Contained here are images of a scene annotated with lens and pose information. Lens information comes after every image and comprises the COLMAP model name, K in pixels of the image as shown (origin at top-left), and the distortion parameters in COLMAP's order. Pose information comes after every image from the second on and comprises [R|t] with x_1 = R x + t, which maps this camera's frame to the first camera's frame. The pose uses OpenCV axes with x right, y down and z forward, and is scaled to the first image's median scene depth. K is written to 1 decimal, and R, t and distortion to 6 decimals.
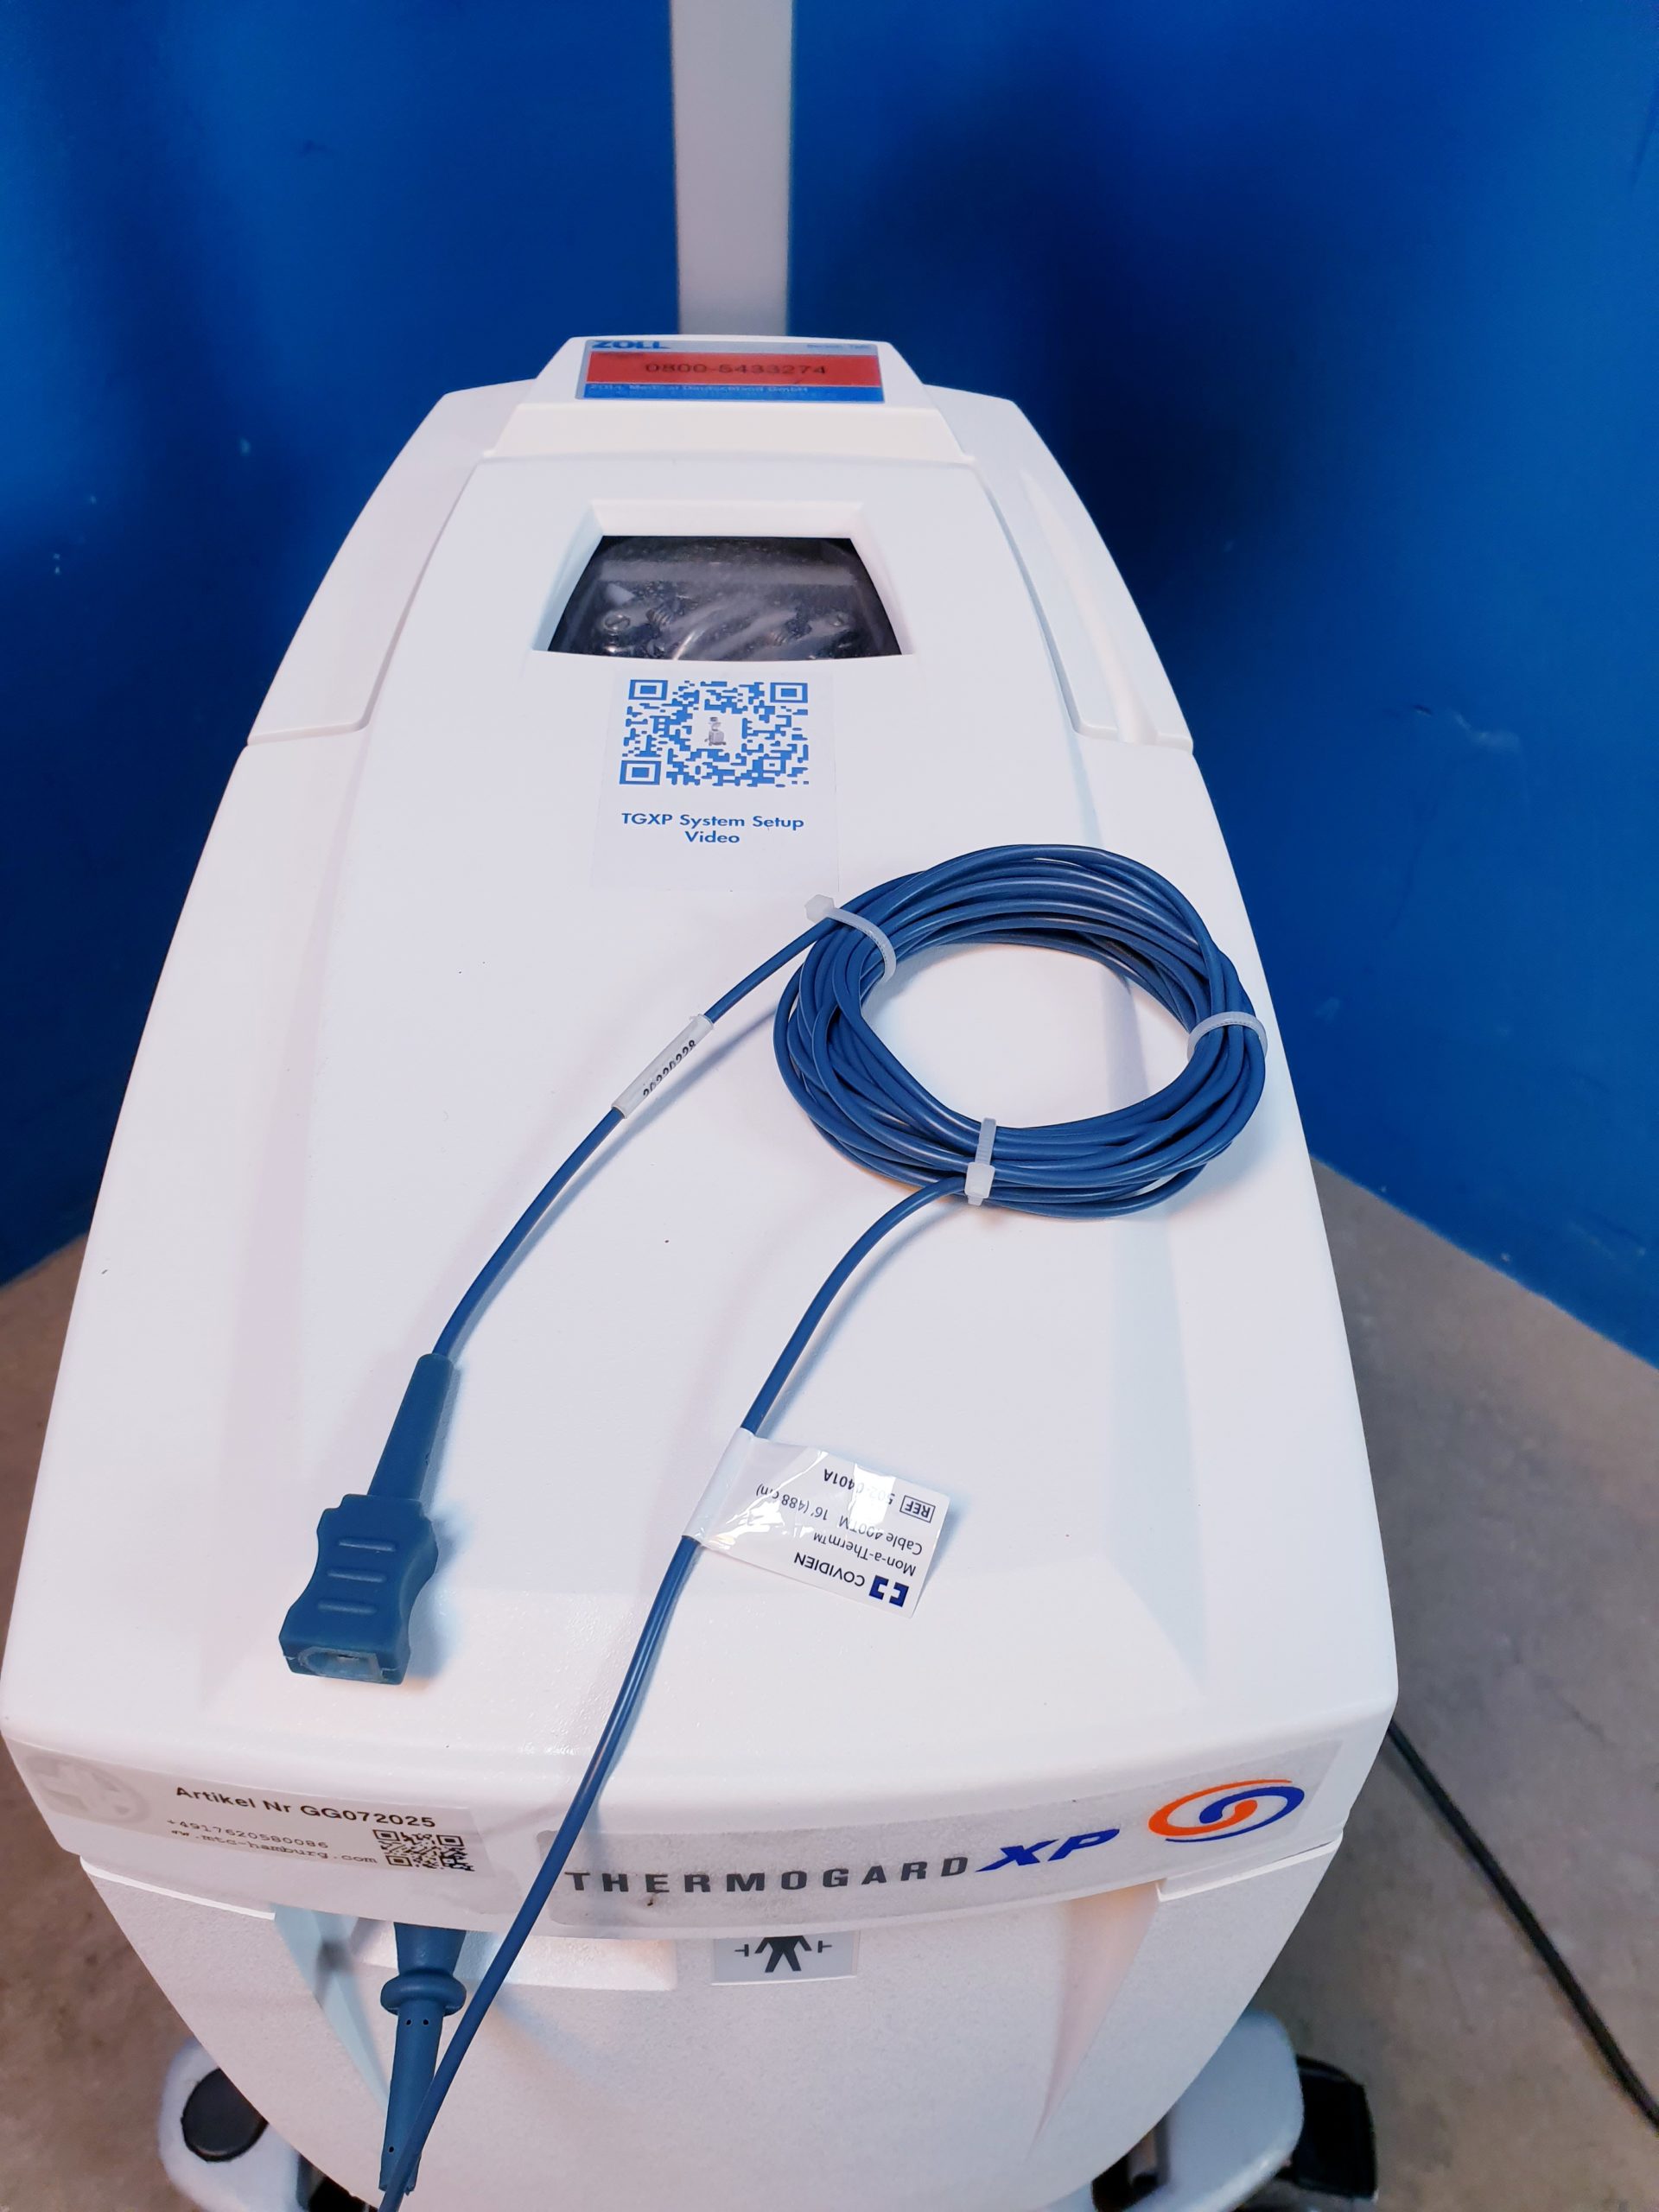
lens RADIAL K [[1721.4, 0, 821.9], [0, 1721.4, 1095.9], [0, 0, 1]] dist [0.024507, -0.037757]
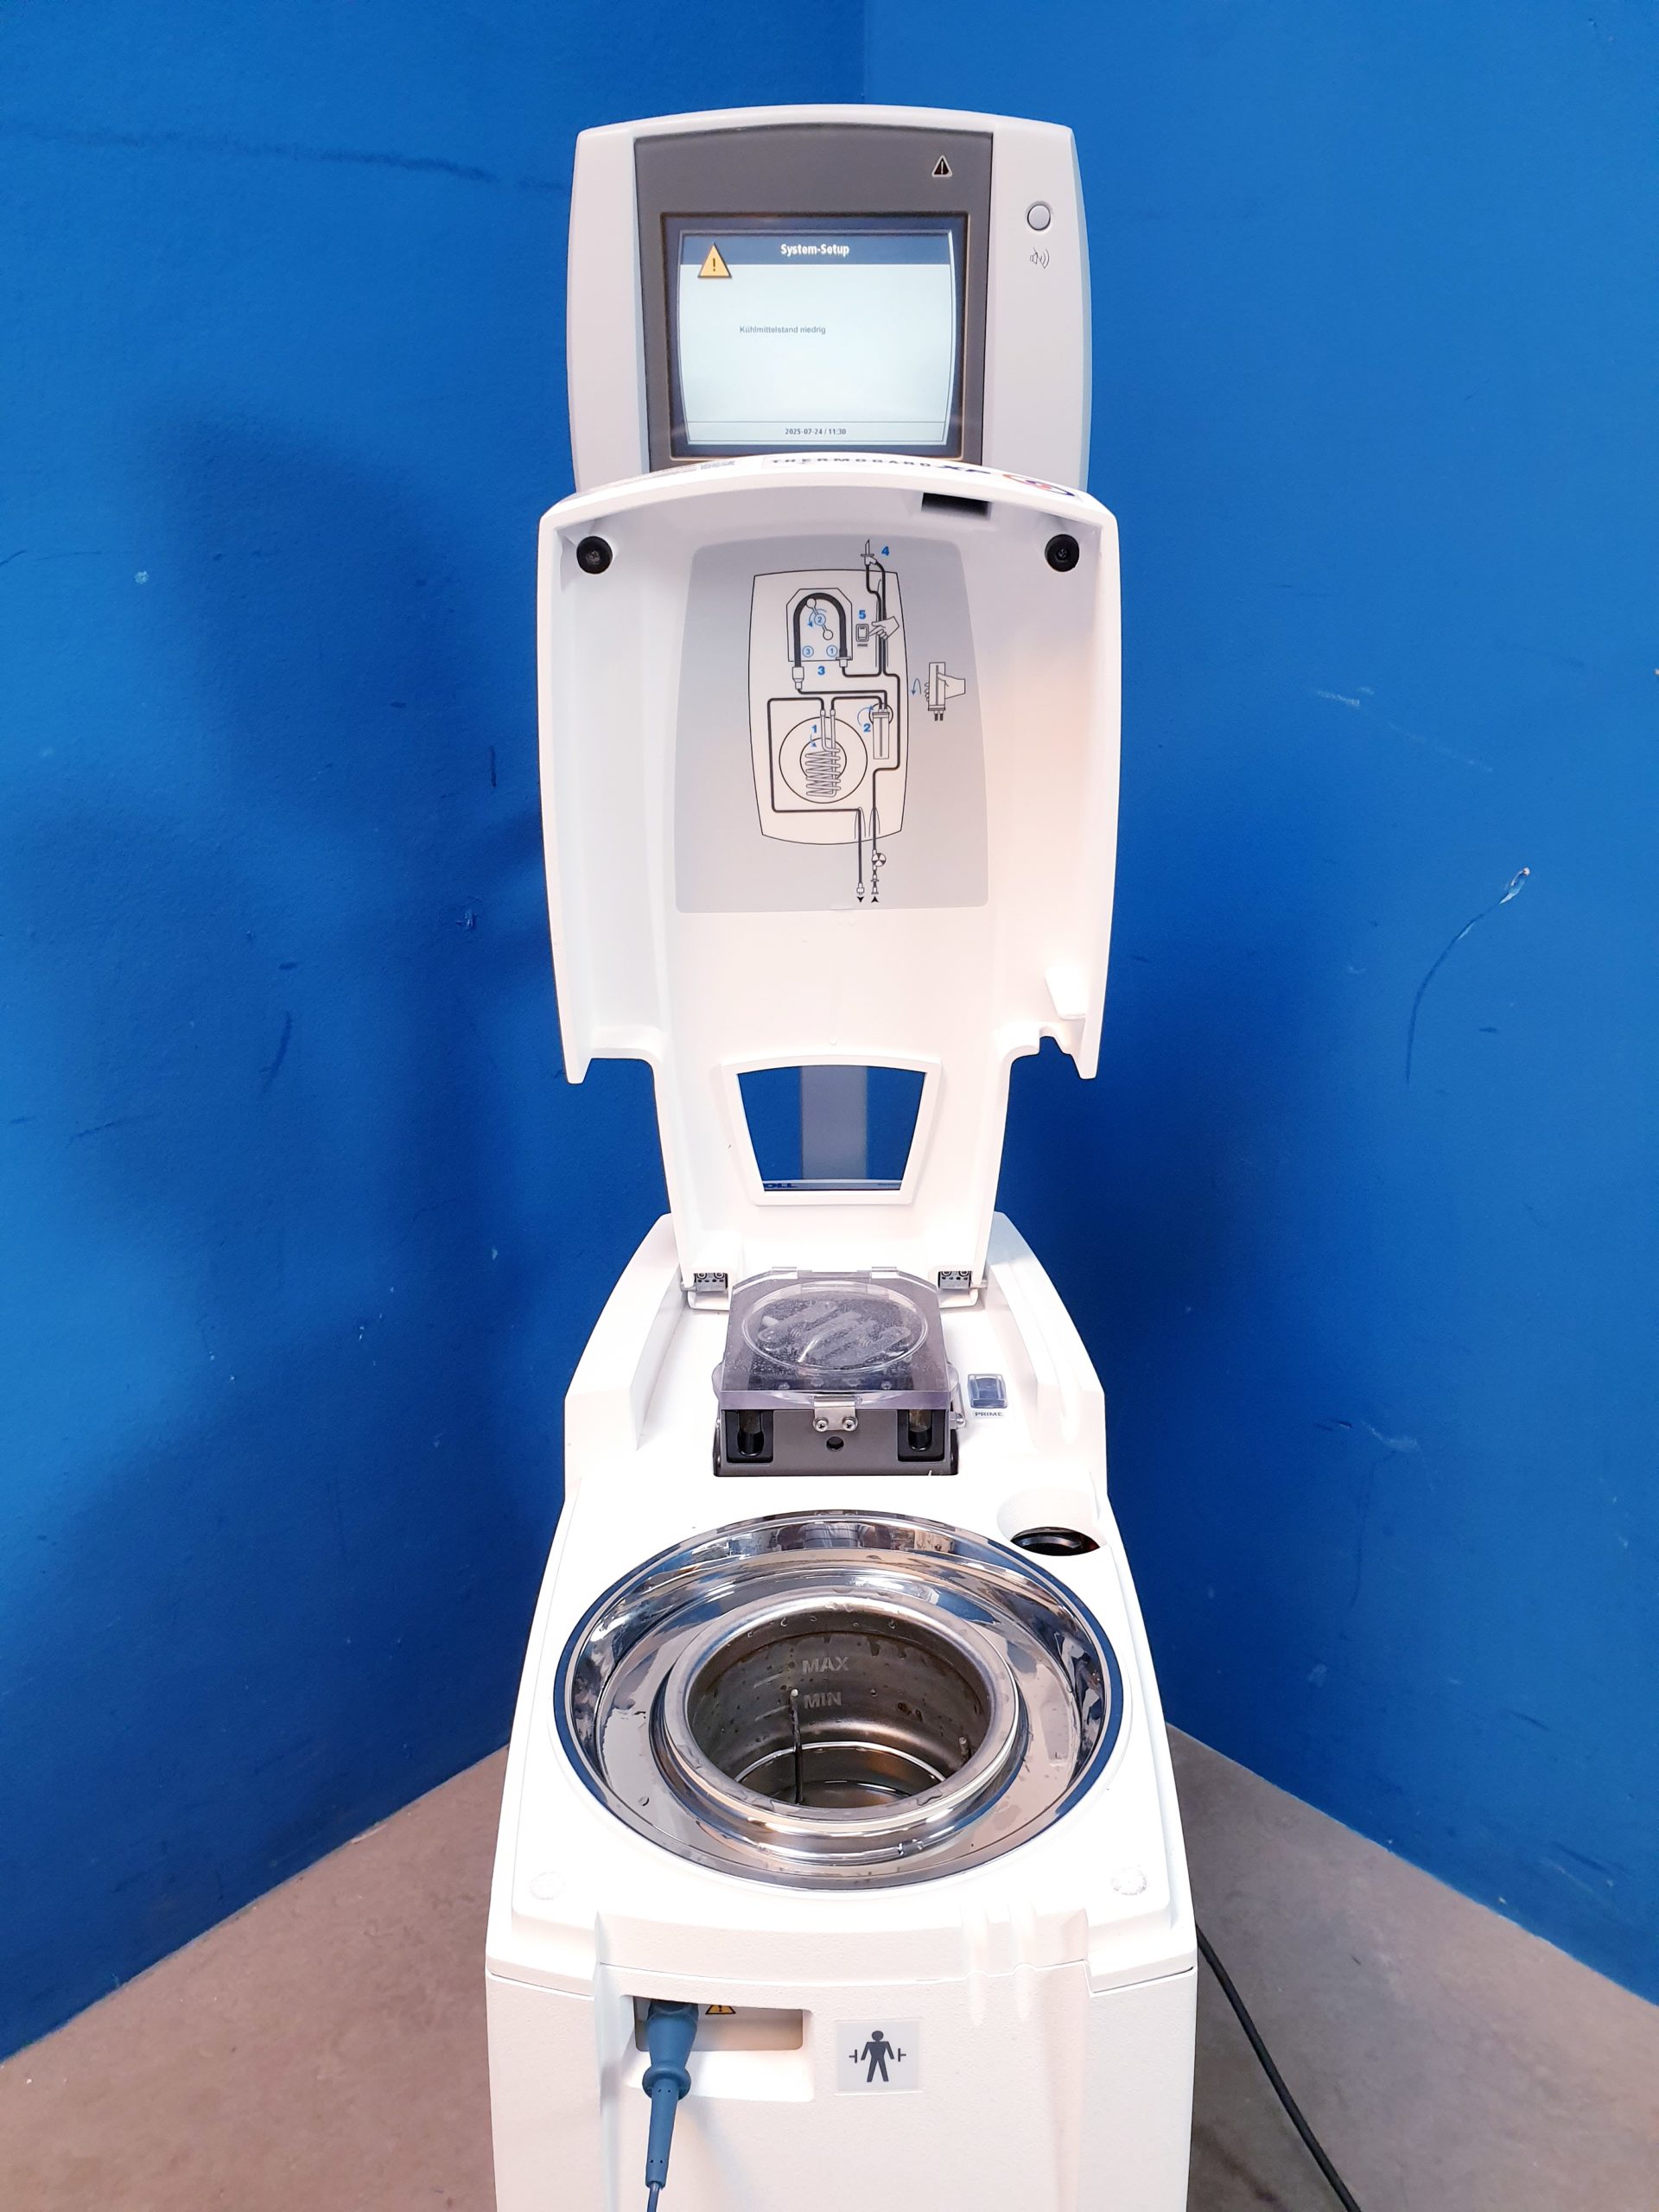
lens RADIAL K [[1721.4, 0, 827.3], [0, 1721.4, 1121.9], [0, 0, 1]] dist [0.024507, -0.037757]
pose [[0.998989, -0.022671, -0.038833, 0.006179], [0.003918, 0.904200, -0.427091, 0.156984], [0.044795, 0.426507, 0.903374, -0.378682]]
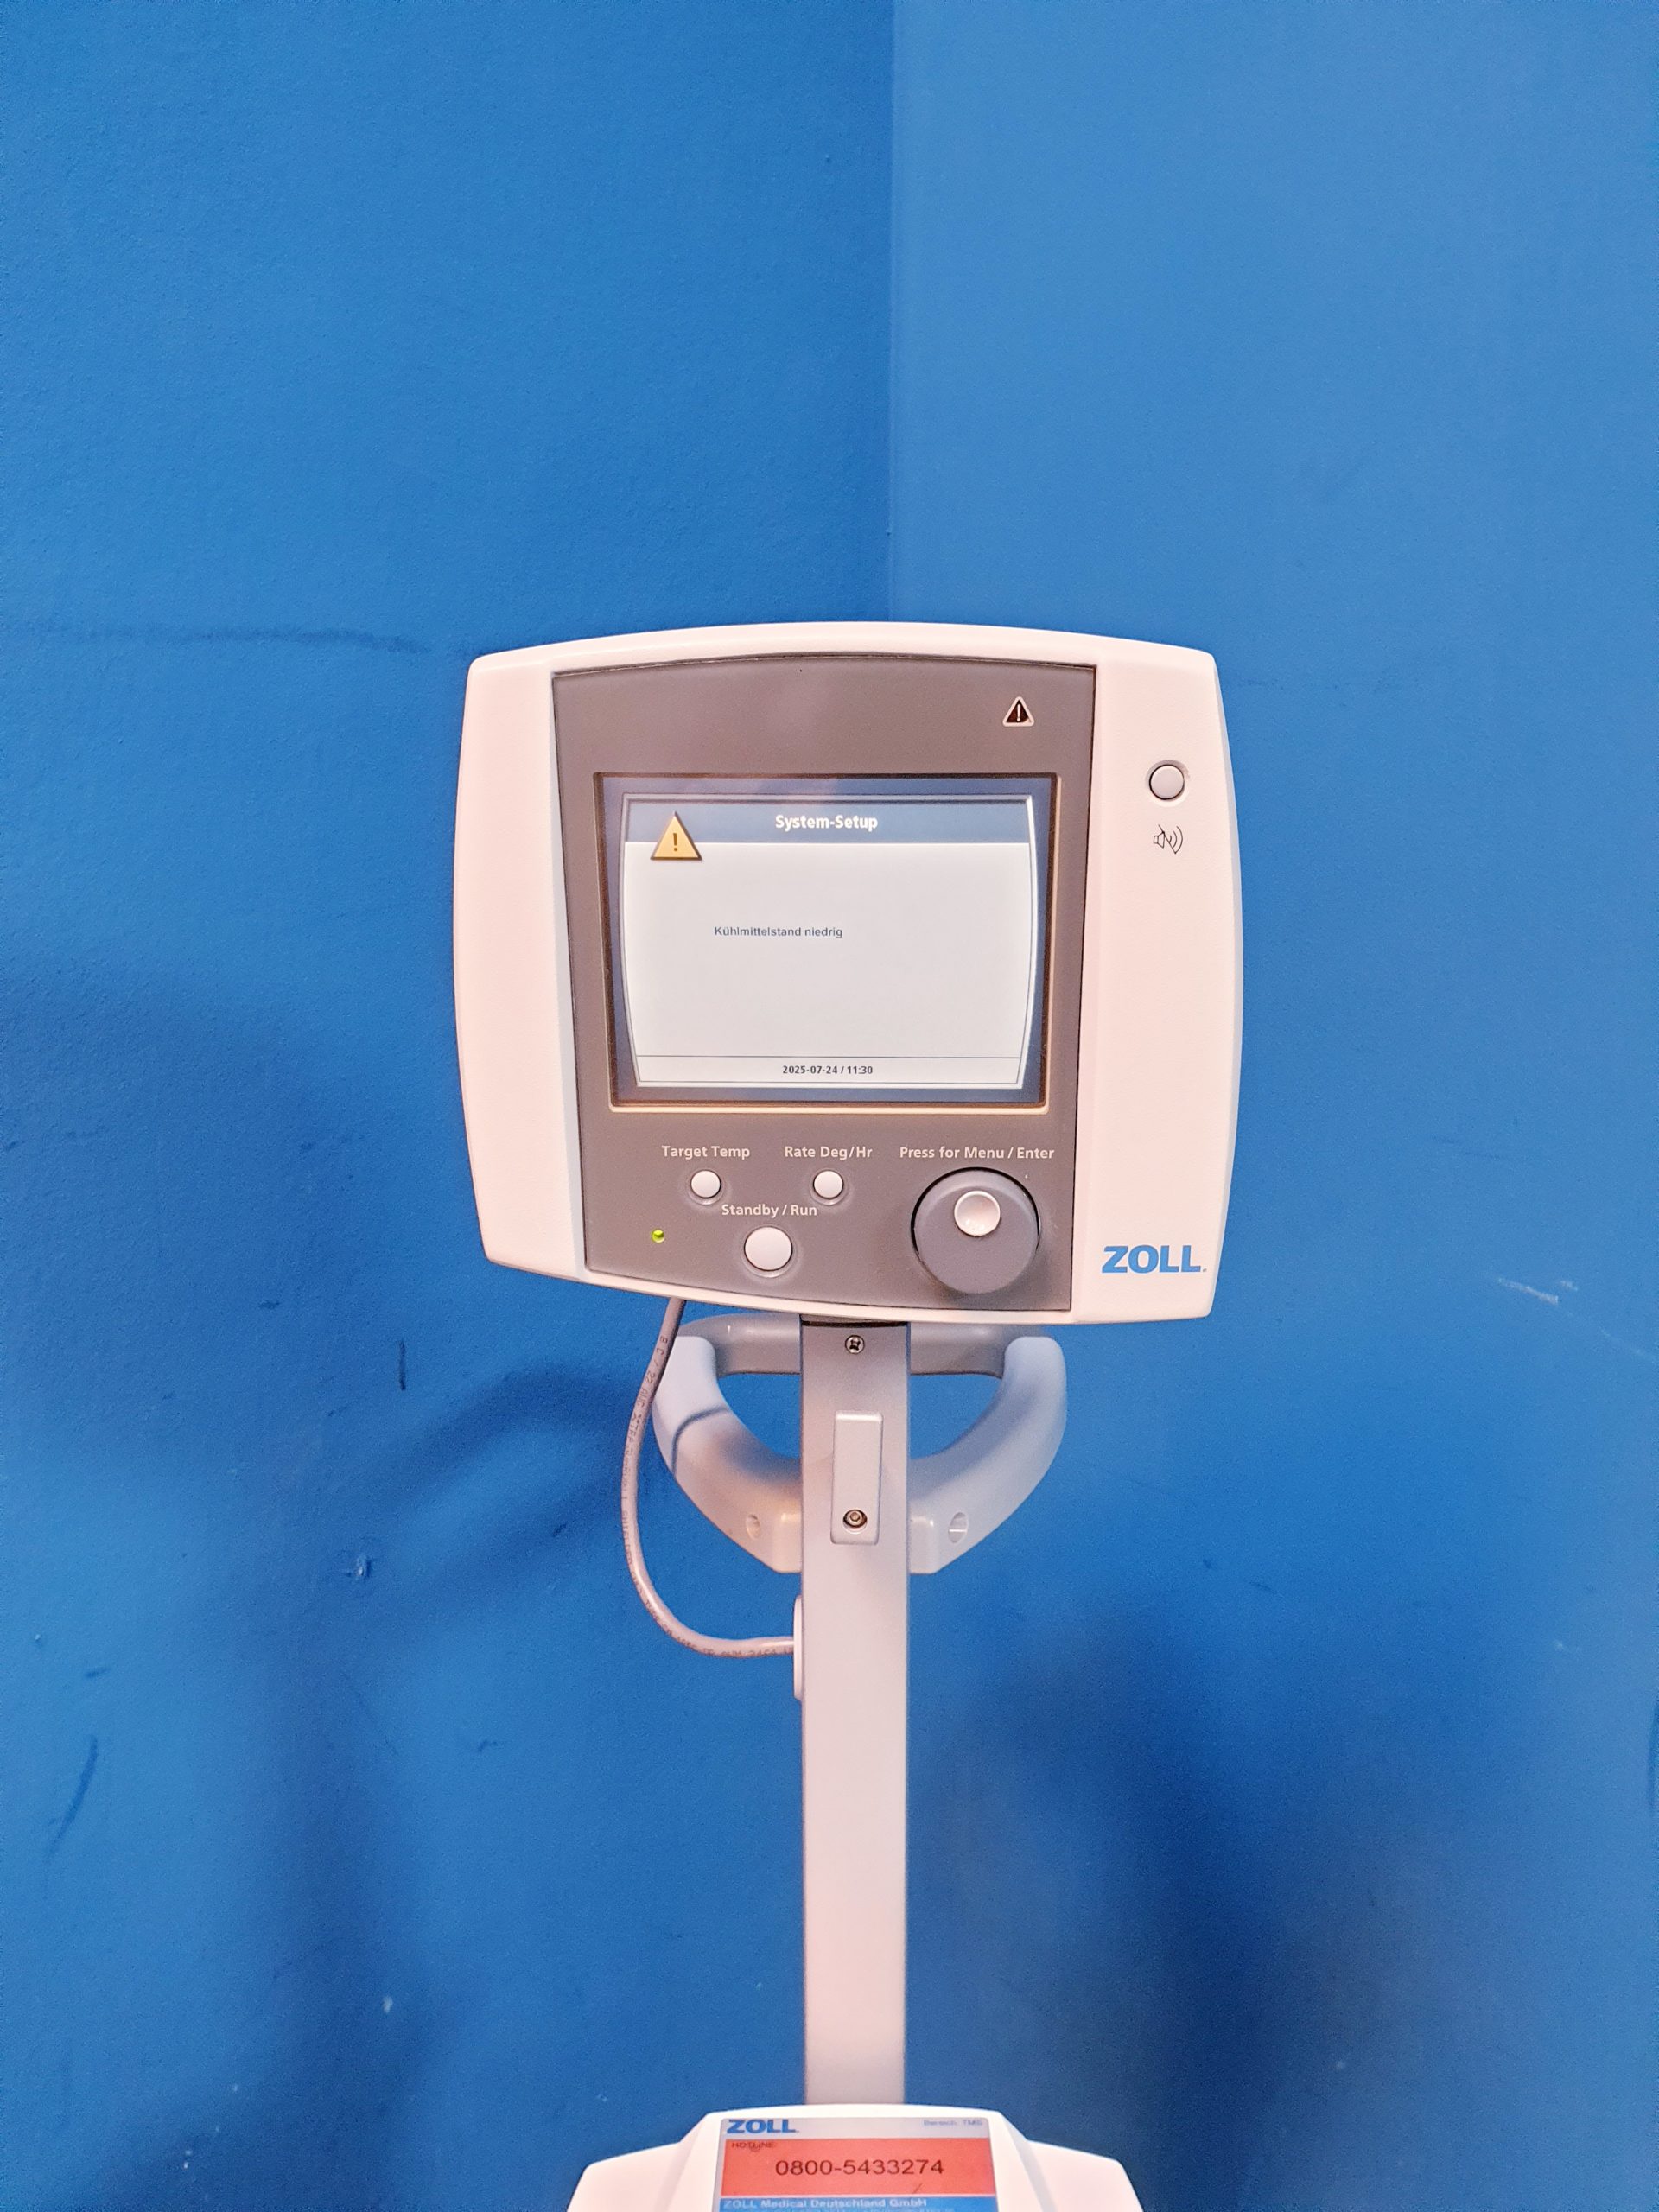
lens RADIAL K [[1721.4, 0, 828.9], [0, 1721.4, 1136.3], [0, 0, 1]] dist [0.024507, -0.037757]
pose [[0.998691, -0.030537, -0.041045, -0.003301], [0.001593, 0.820484, -0.571668, -0.232434], [0.051134, 0.570854, 0.819458, -0.173185]]
